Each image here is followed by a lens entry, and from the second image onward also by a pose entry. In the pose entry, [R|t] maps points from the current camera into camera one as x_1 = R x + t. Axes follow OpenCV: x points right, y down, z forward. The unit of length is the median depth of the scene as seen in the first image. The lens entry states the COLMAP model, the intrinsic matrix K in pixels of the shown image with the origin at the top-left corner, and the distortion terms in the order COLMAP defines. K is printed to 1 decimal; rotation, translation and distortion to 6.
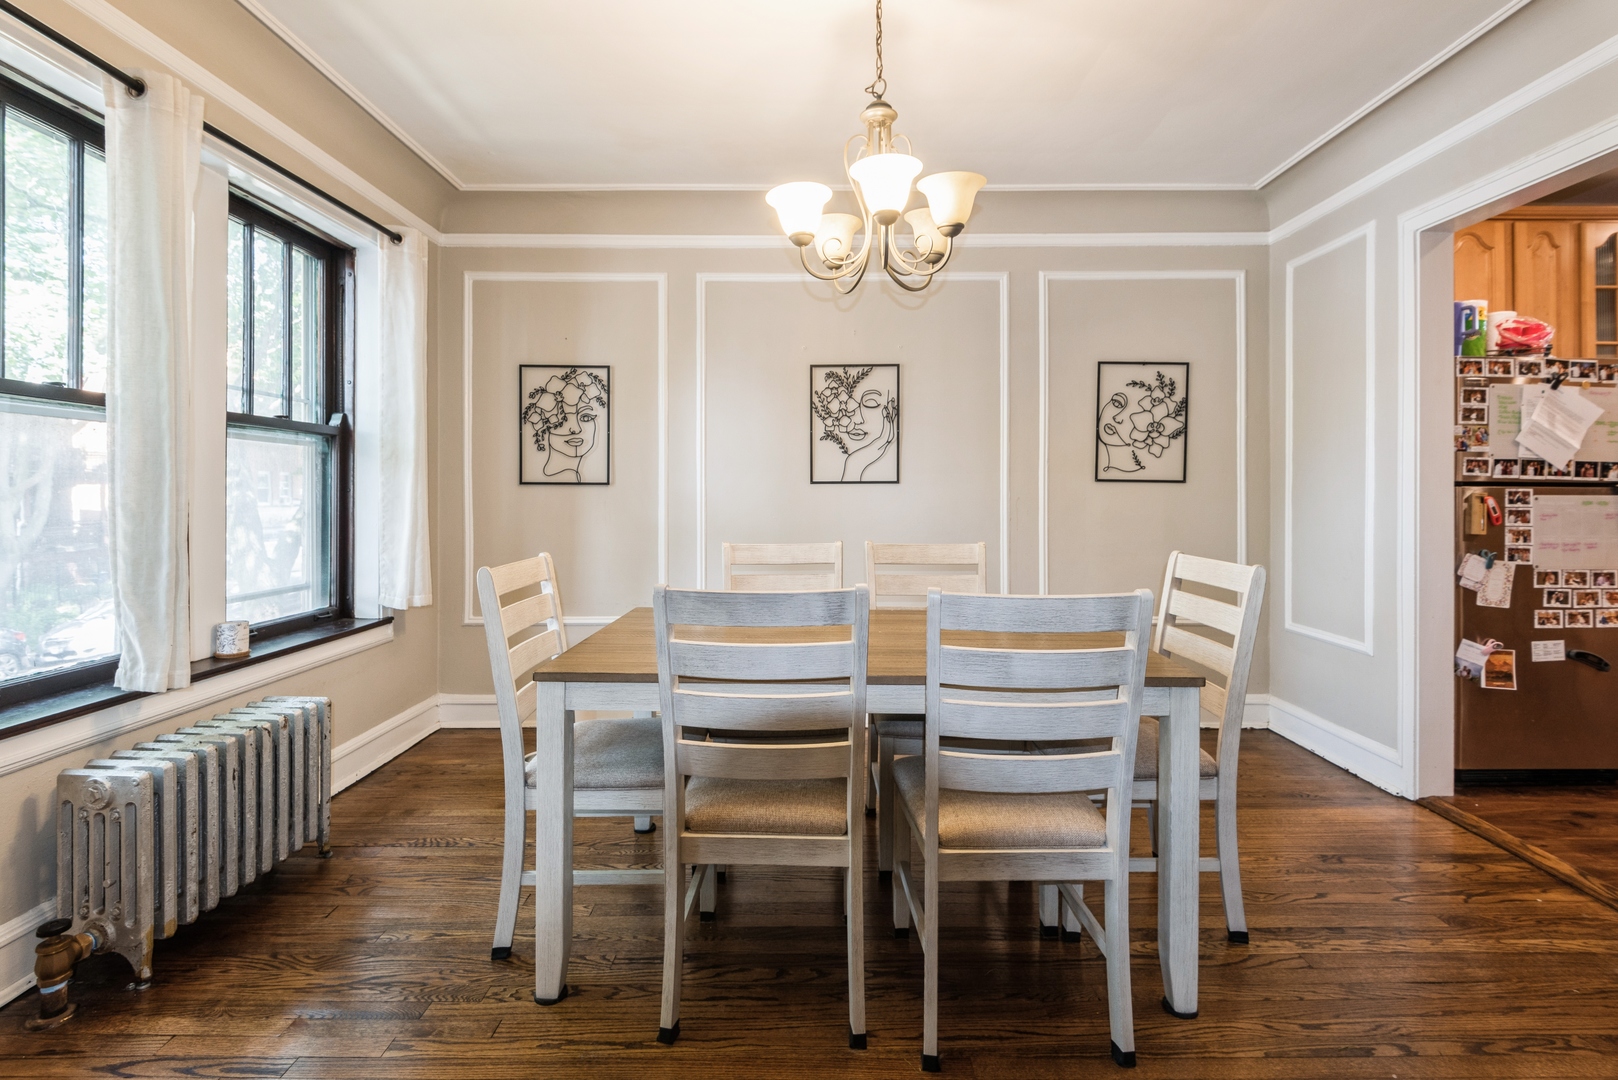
lens RADIAL K [[730.8, 0, 807.7], [0, 730.8, 488.9], [0, 0, 1]] dist [-0.001773, -0.000300]
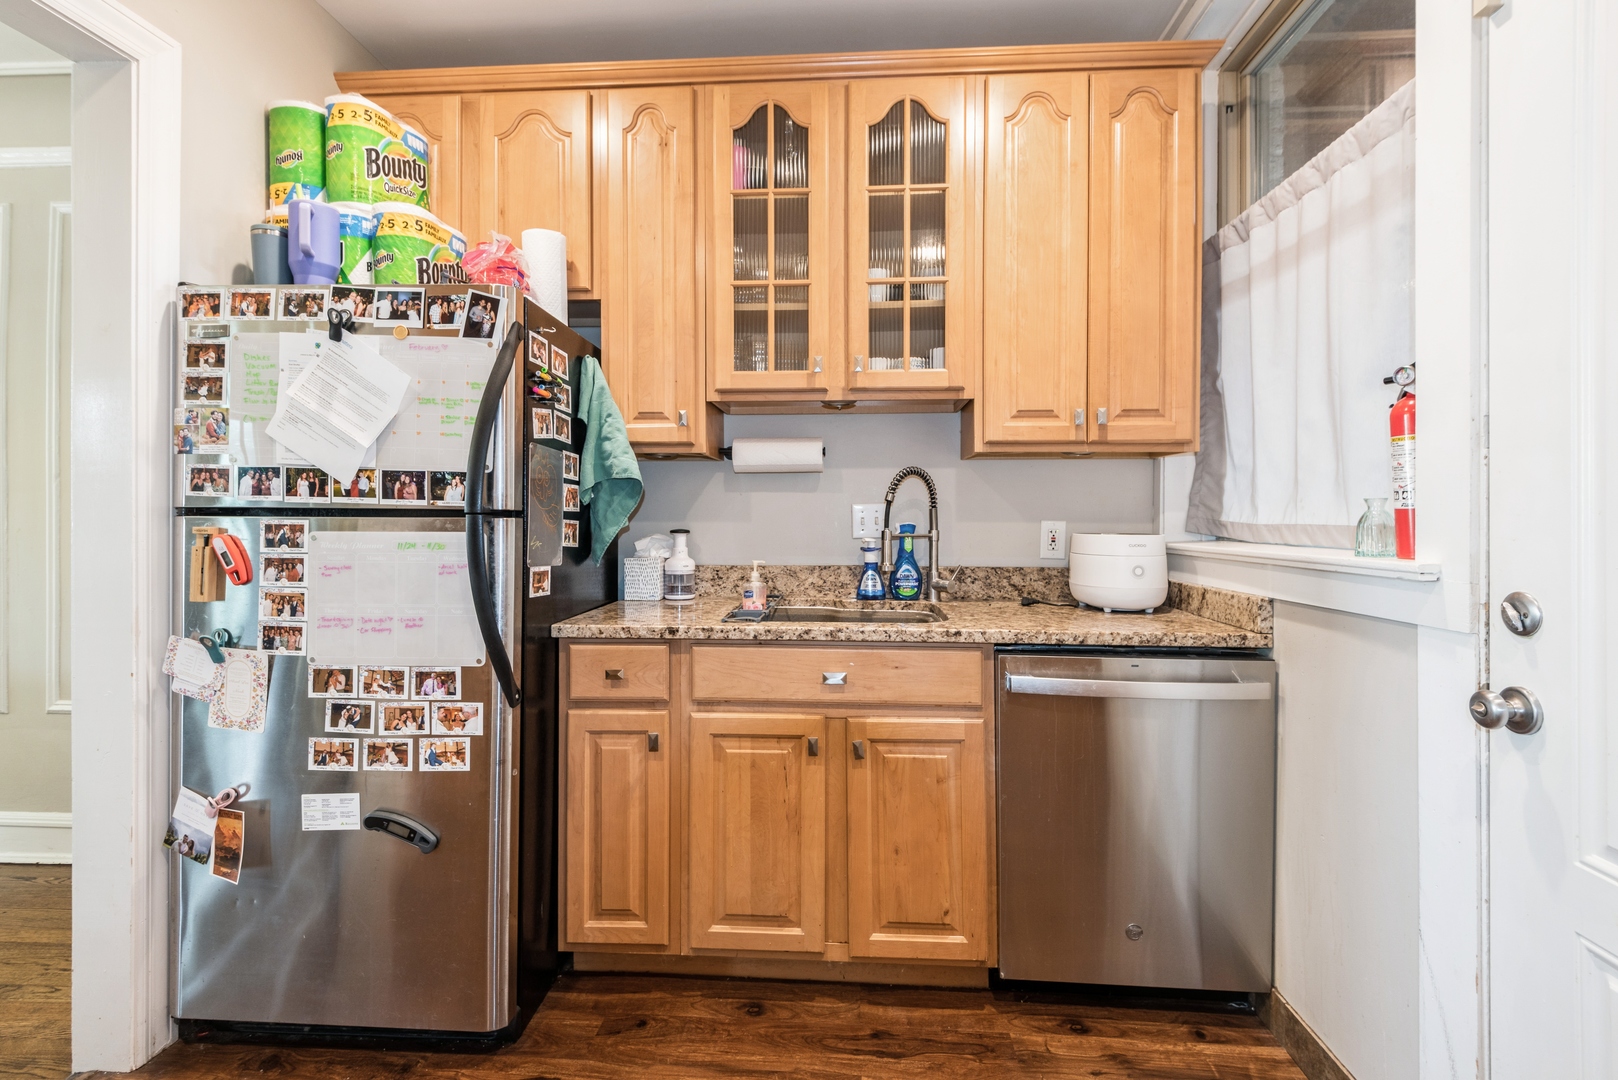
lens RADIAL K [[726.6, 0, 809.8], [0, 726.6, 518.7], [0, 0, 1]] dist [-0.001363, -0.000495]
pose [[0.998168, -0.000570, -0.060509, 1.411696], [0.000544, 1.000000, -0.000439, -0.000773], [0.060509, 0.000405, 0.998168, 0.469063]]
